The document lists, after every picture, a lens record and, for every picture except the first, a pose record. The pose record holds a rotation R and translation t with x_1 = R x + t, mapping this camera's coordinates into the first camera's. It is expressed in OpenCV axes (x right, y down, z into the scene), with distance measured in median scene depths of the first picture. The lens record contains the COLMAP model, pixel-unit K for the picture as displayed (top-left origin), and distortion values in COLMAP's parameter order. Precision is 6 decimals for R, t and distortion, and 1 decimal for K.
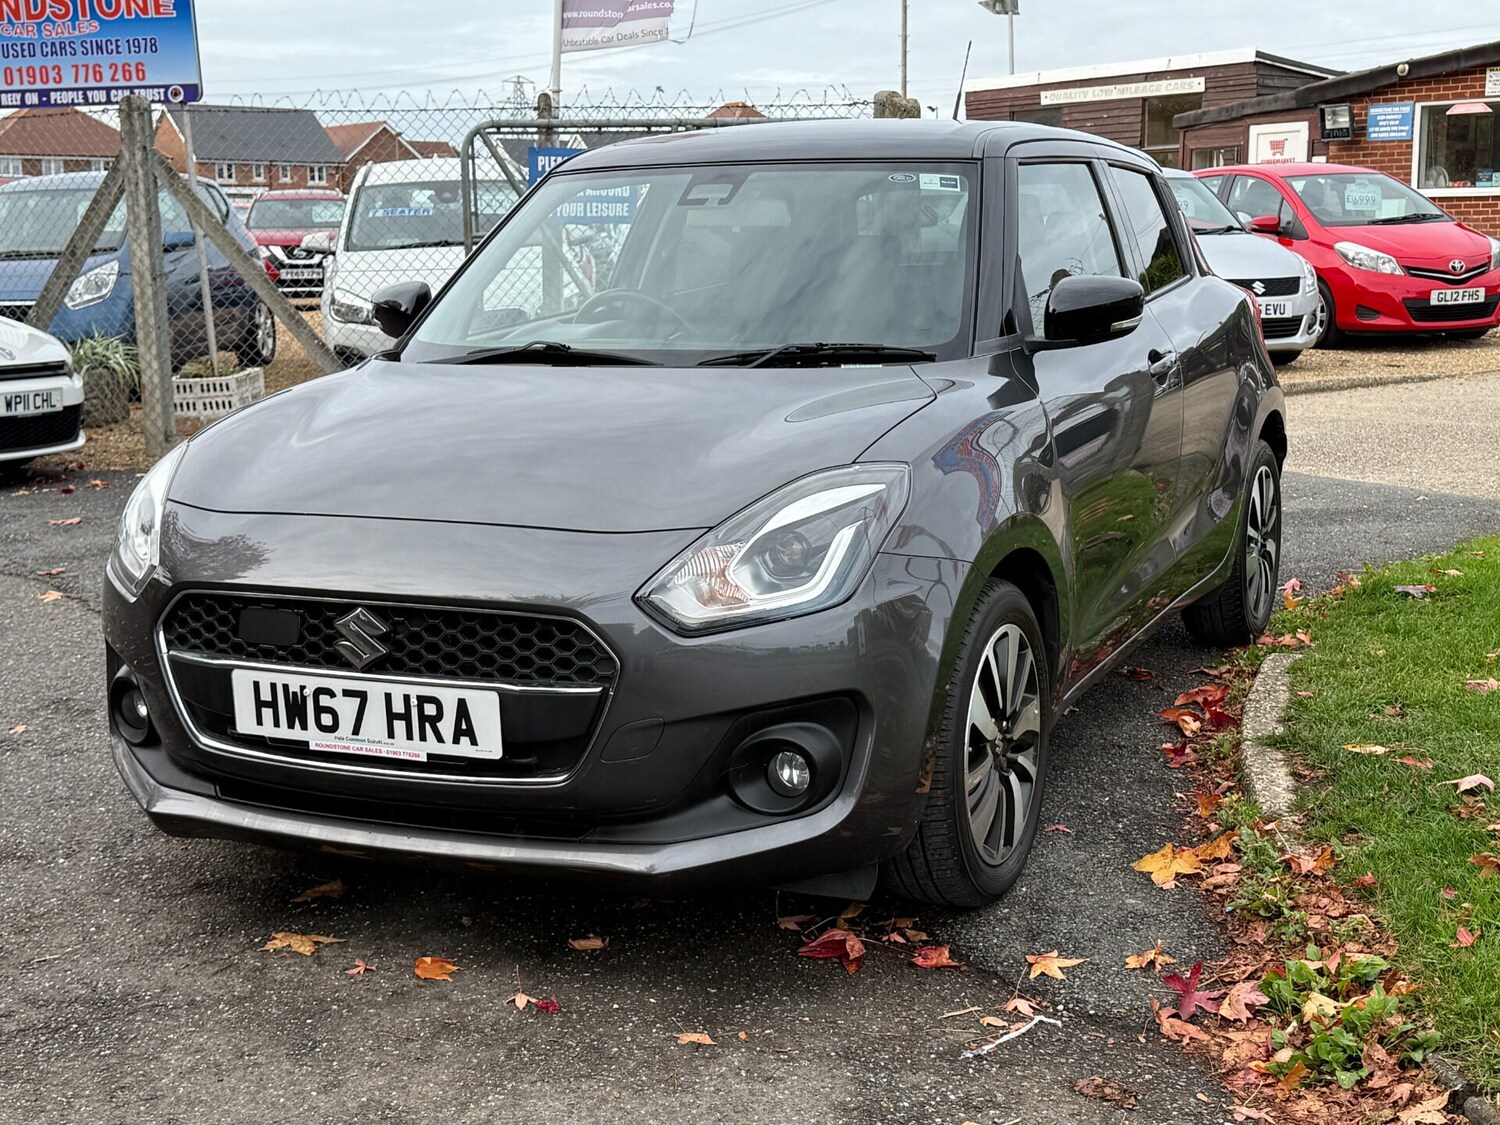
lens RADIAL K [[2209.4, 0, 740.8], [0, 2209.4, 592.9], [0, 0, 1]] dist [0.225177, -0.582997]
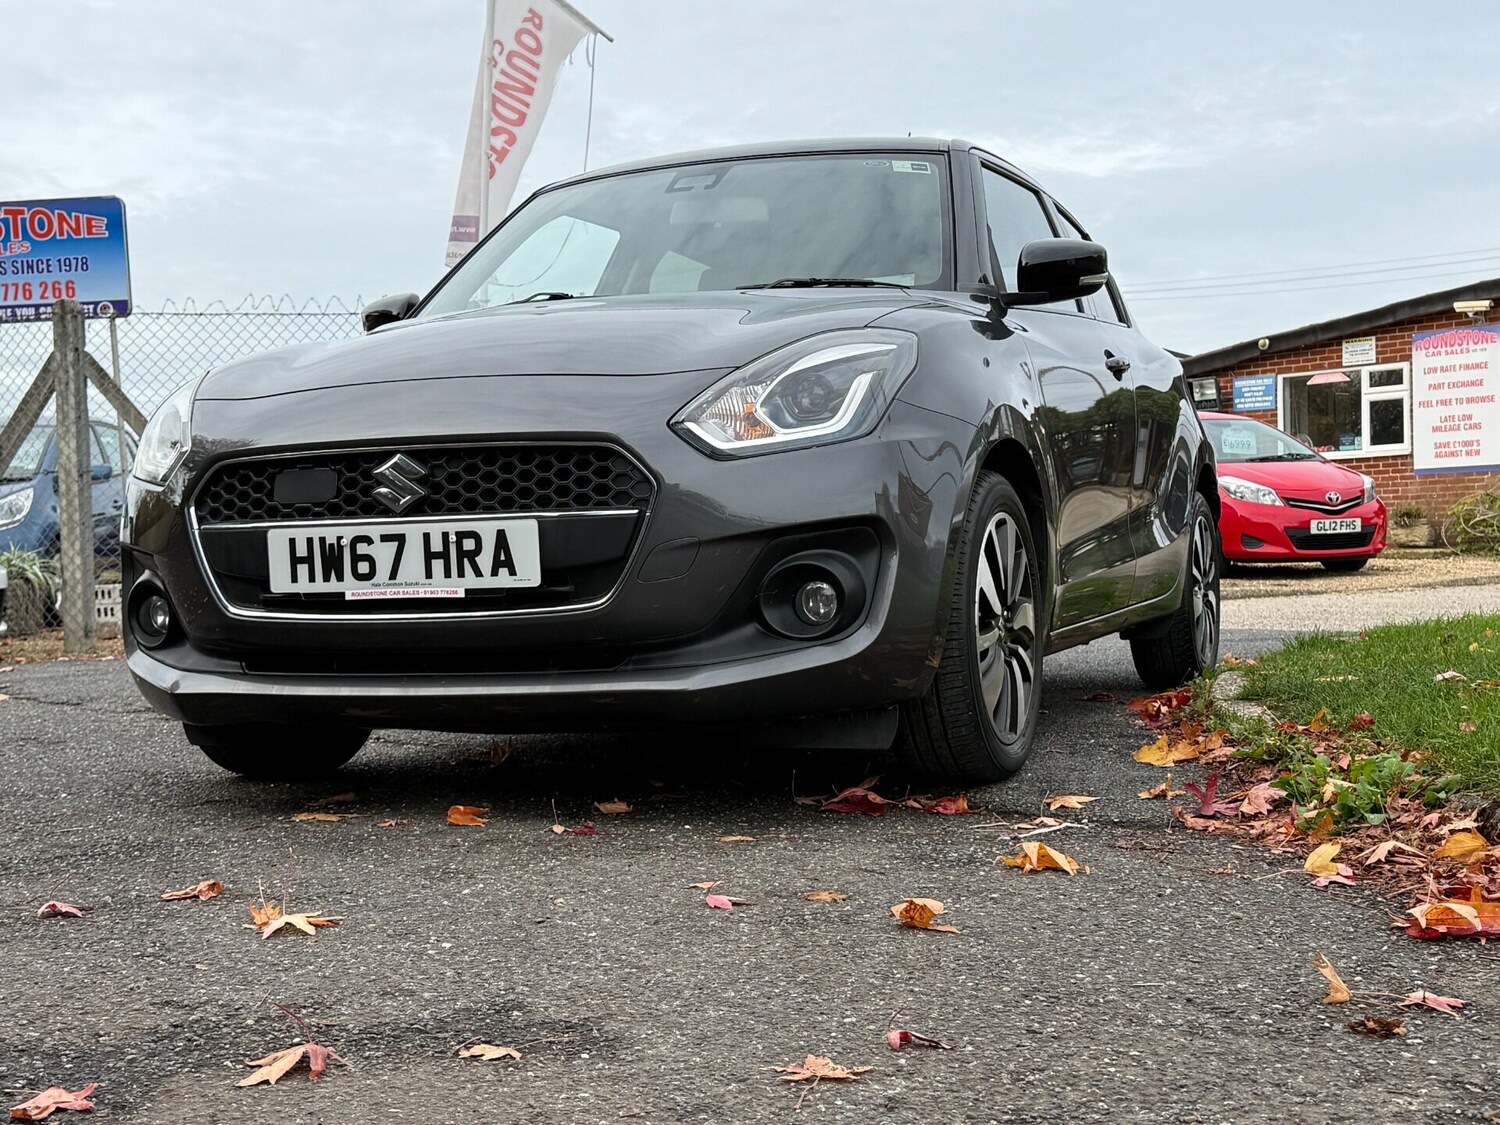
lens RADIAL K [[2219.9, 0, 750.0], [0, 2219.9, 562.5], [0, 0, 1]] dist [0.211890, -0.475834]
pose [[0.997981, -0.010278, 0.062675, -0.068884], [0.021064, 0.984530, -0.173945, 0.225715], [-0.059918, 0.174914, 0.982759, -0.023096]]
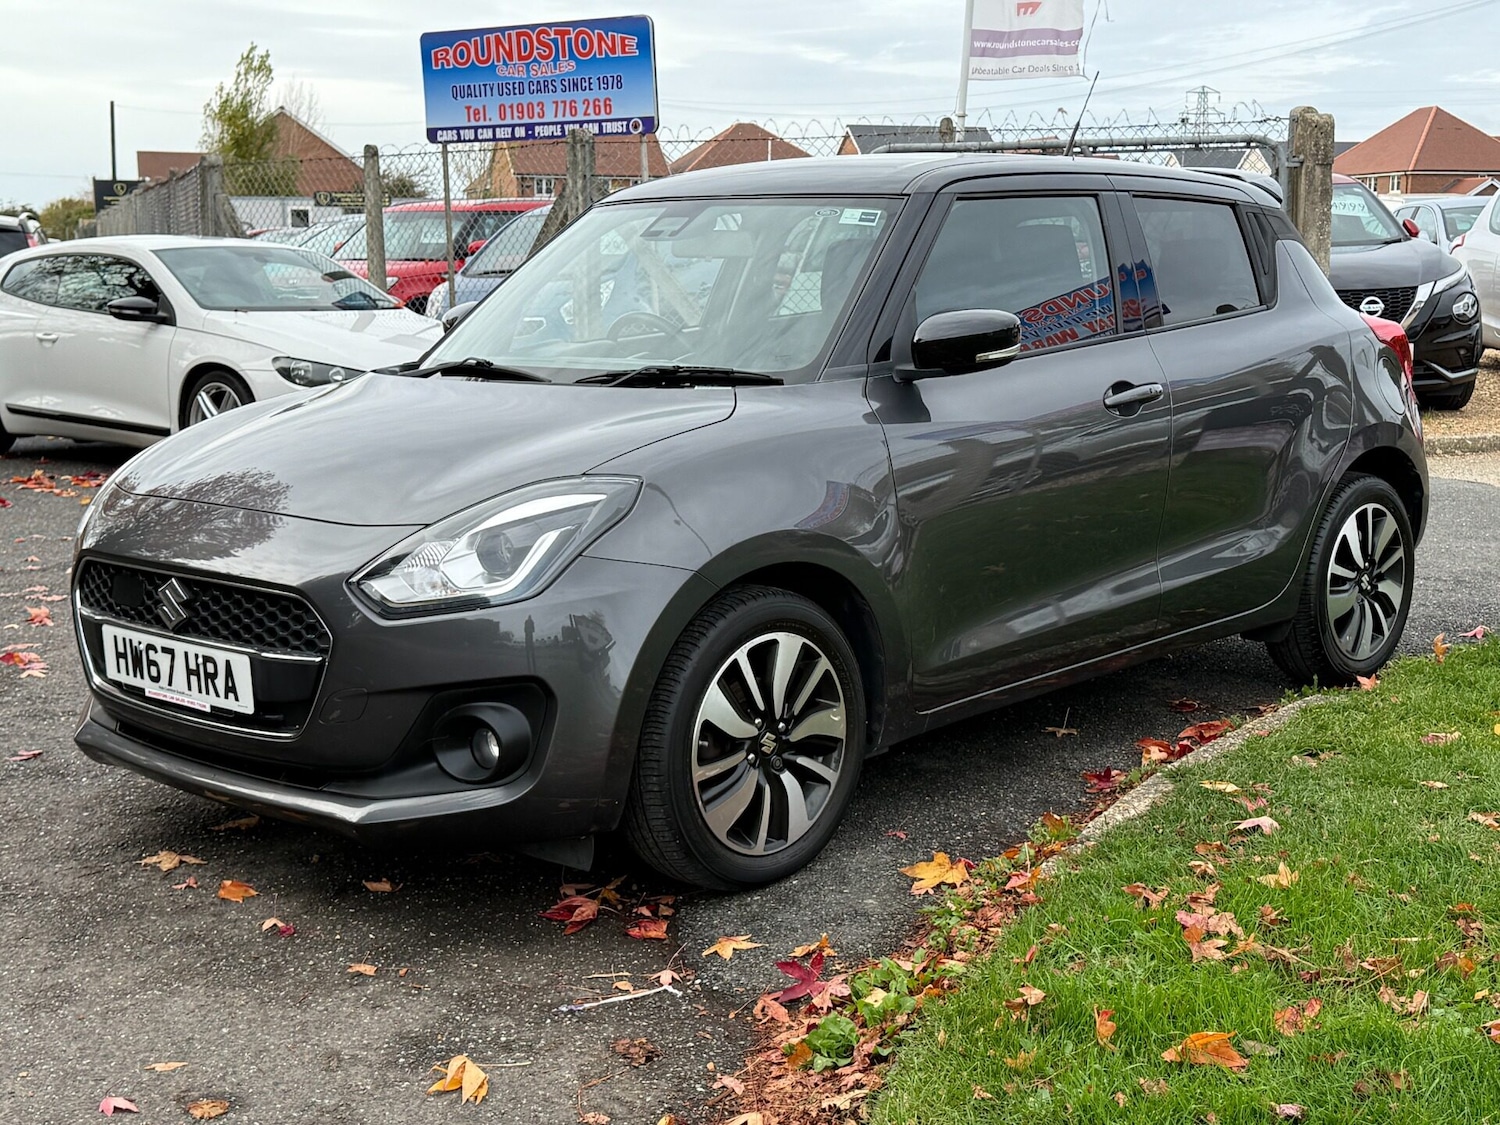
lens RADIAL K [[2200.4, 0, 694.9], [0, 2200.4, 603.0], [0, 0, 1]] dist [0.222926, -0.444539]
pose [[0.939248, 0.061968, -0.337600, 0.457718], [-0.062129, 0.998015, 0.010340, -0.009006], [0.337570, 0.011263, 0.941233, -0.017000]]
